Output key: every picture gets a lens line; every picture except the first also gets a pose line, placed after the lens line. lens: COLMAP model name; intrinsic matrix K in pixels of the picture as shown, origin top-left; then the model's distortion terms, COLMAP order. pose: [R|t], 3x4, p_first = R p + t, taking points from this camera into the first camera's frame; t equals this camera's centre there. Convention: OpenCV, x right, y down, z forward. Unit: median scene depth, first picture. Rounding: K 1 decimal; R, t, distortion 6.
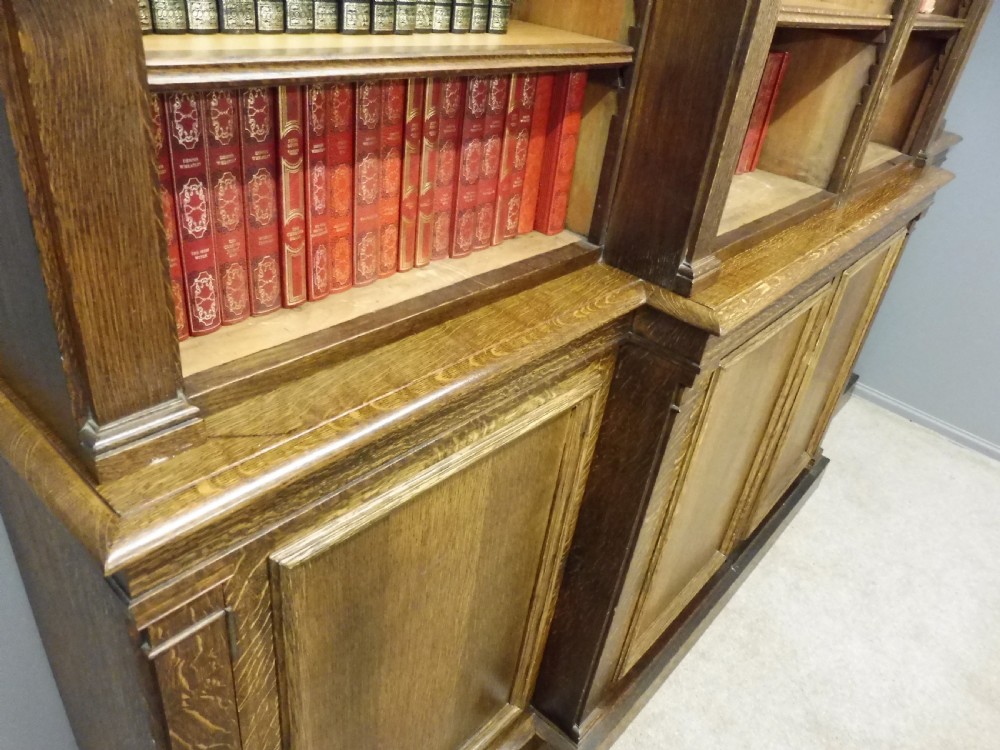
lens RADIAL K [[728.5, 0, 506.4], [0, 728.5, 384.6], [0, 0, 1]] dist [-0.042513, 0.007699]
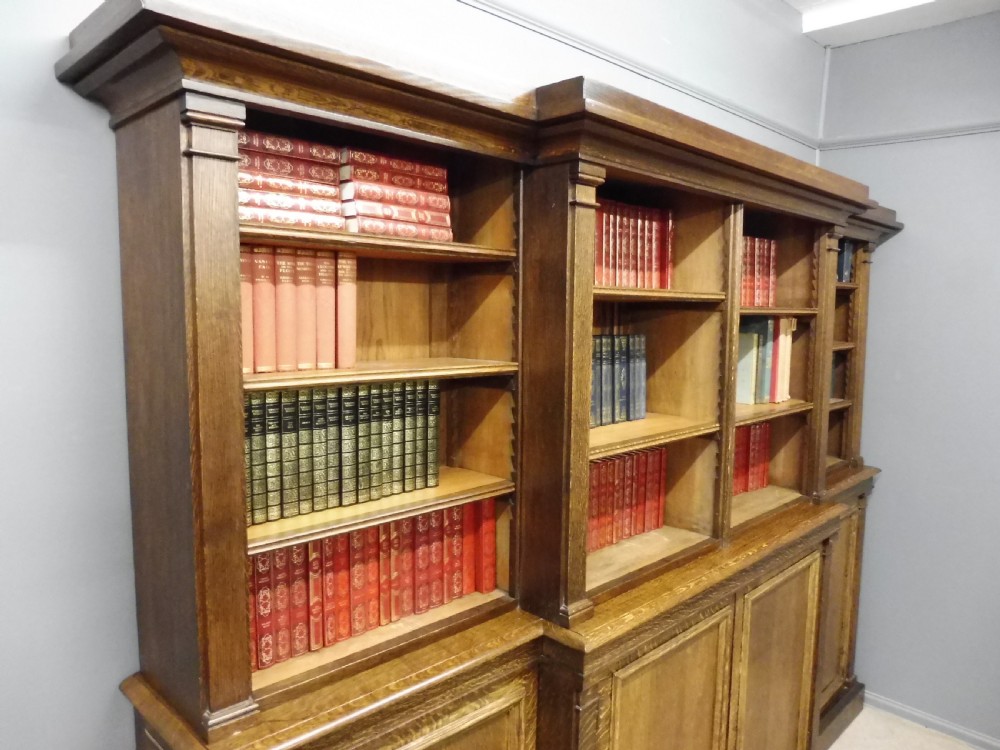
lens RADIAL K [[728.5, 0, 504.0], [0, 728.5, 378.5], [0, 0, 1]] dist [-0.042513, 0.007699]
pose [[0.991003, -0.105382, -0.082511, 0.333379], [0.057219, 0.890888, -0.450604, 0.106828], [0.120993, 0.441829, 0.888903, -0.712645]]
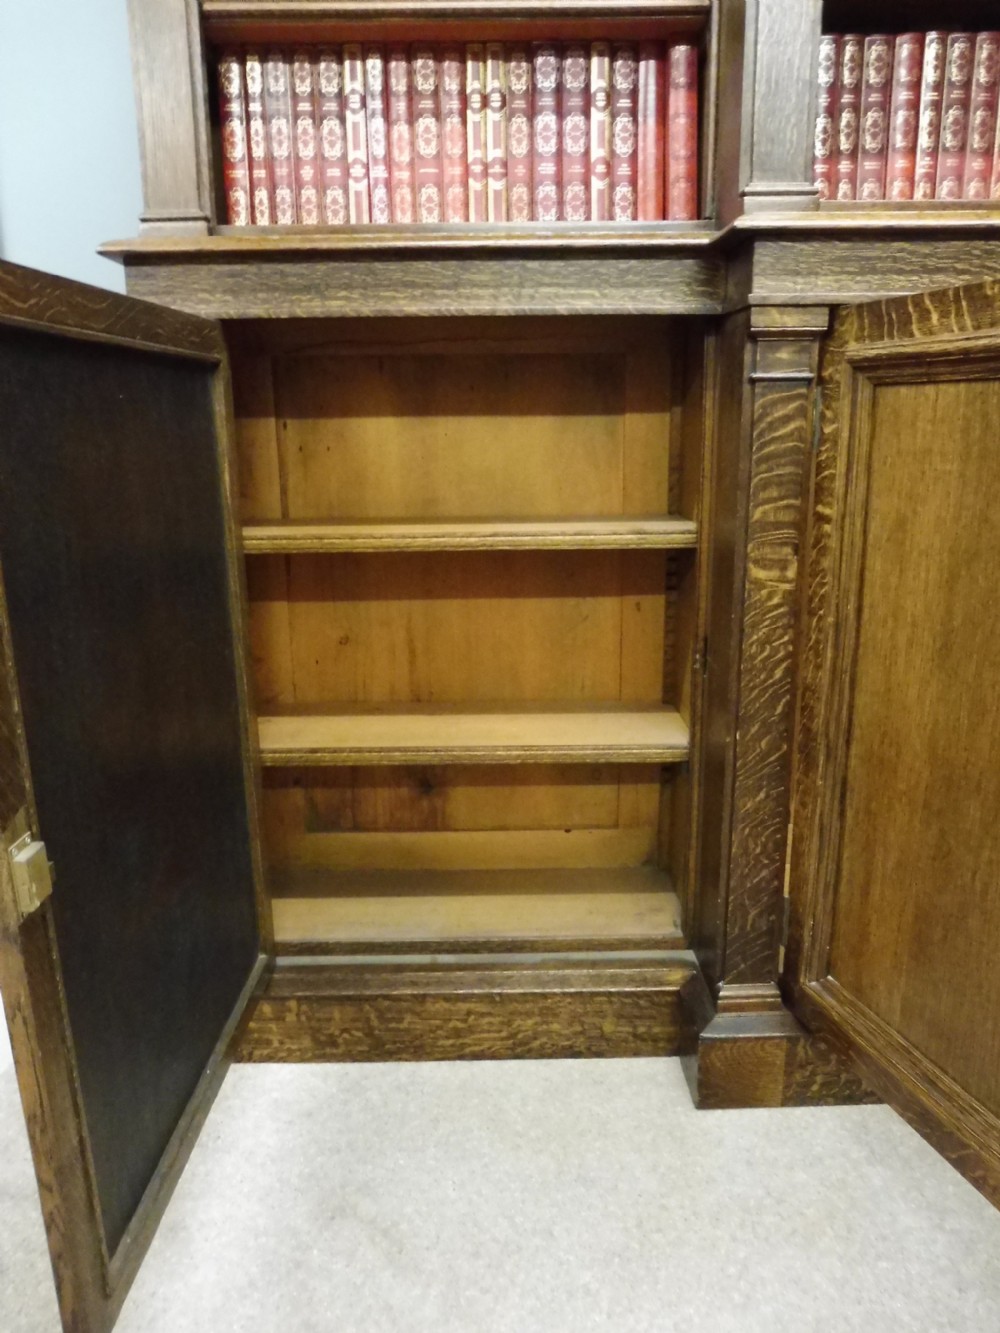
lens RADIAL K [[971.1, 0, 497.6], [0, 971.1, 667.5], [0, 0, 1]] dist [-0.042513, 0.007699]
pose [[0.647254, 0.054071, -0.760354, 1.050908], [-0.316705, 0.926389, -0.203718, 0.760129], [0.693368, 0.372666, 0.616734, 0.350755]]
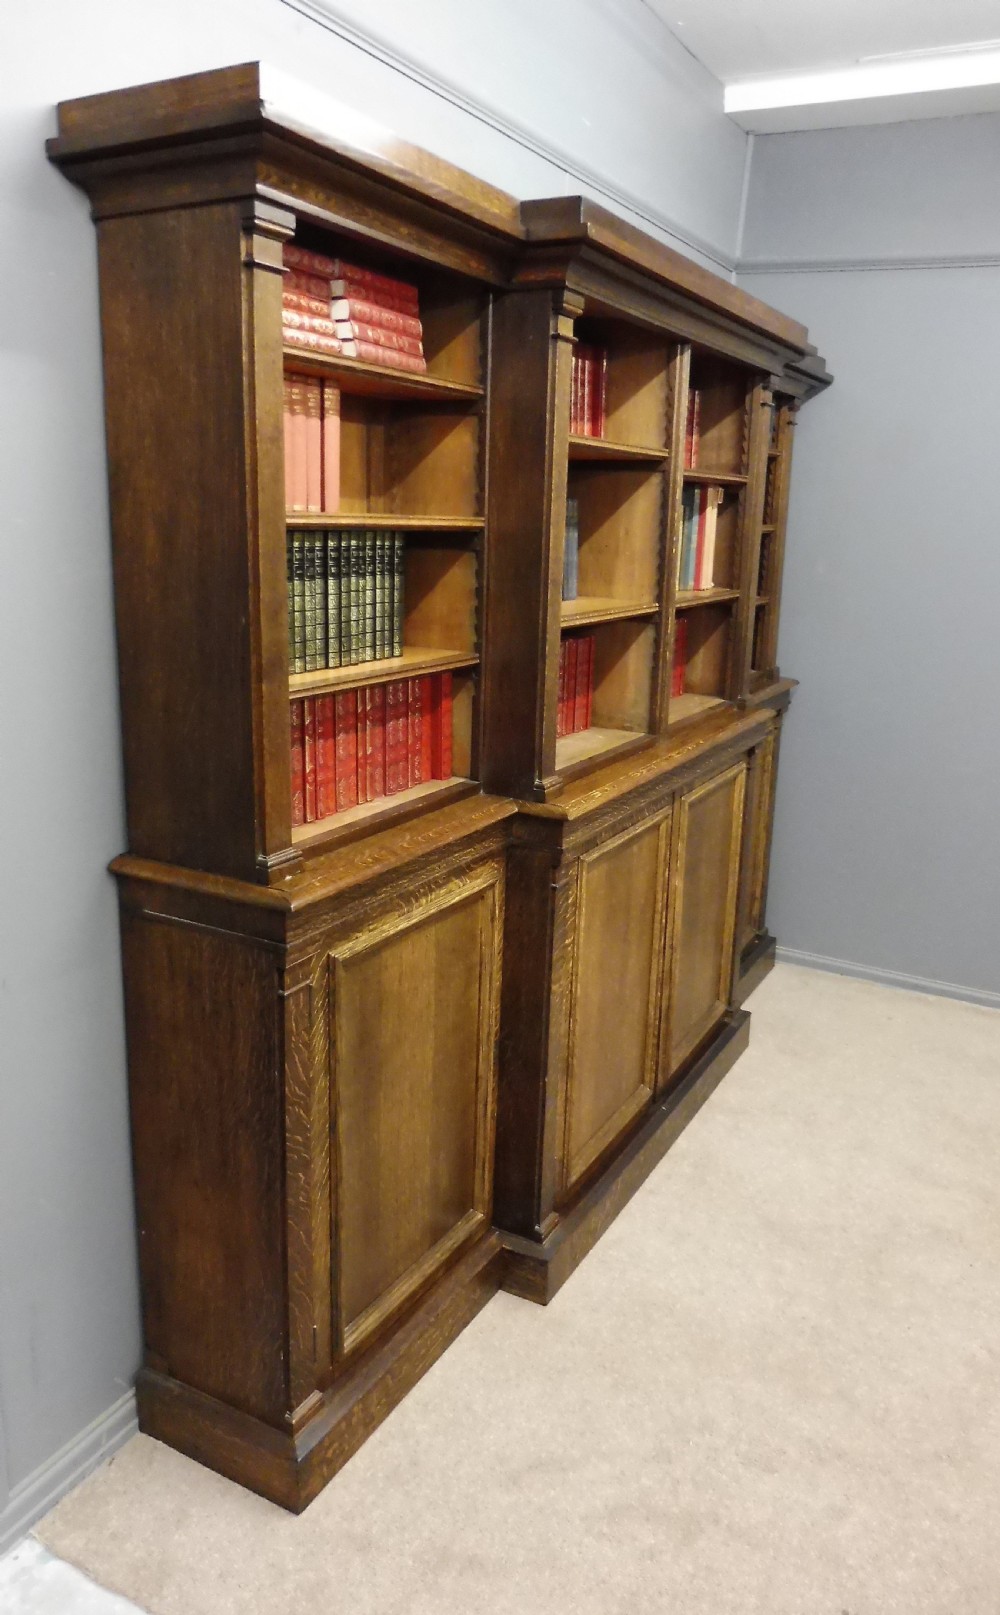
lens RADIAL K [[1176.5, 0, 504.4], [0, 1176.5, 811.8], [0, 0, 1]] dist [-0.021282, -0.031513]
pose [[0.973095, -0.146757, 0.177620, -0.290927], [0.191219, 0.944466, -0.267243, 0.587866], [-0.128536, 0.294017, 0.947118, -1.413443]]
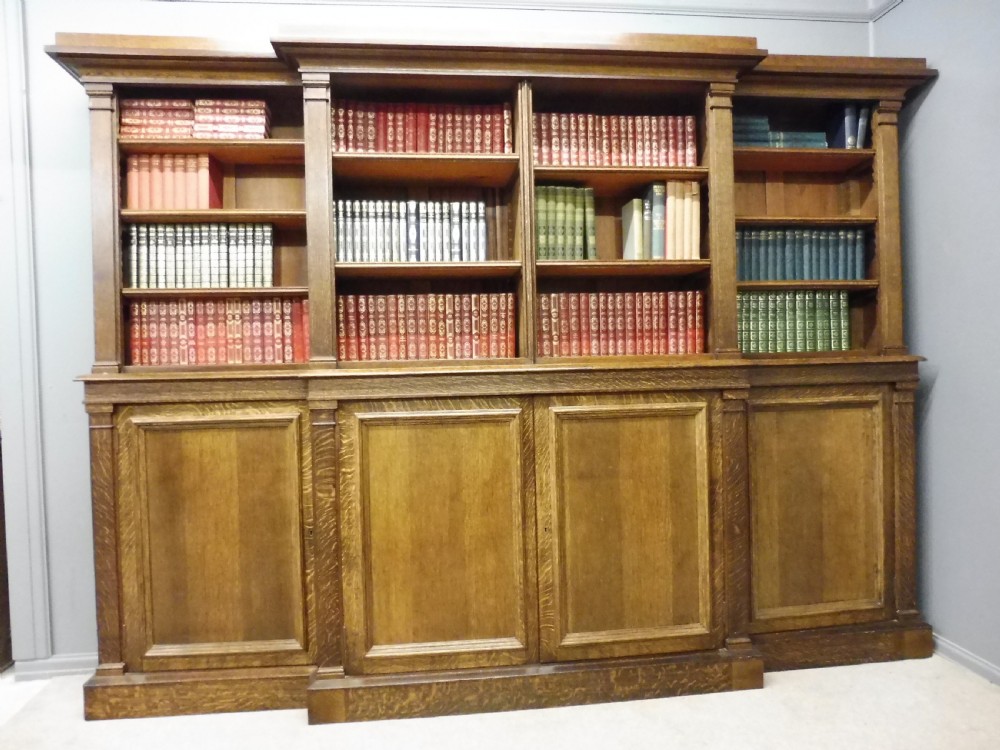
lens RADIAL K [[728.5, 0, 501.9], [0, 728.5, 375.5], [0, 0, 1]] dist [-0.042513, 0.007699]
pose [[0.720007, -0.137853, -0.680137, 2.616159], [-0.264016, 0.851960, -0.452172, 0.909720], [0.641783, 0.505134, 0.577022, 0.041143]]
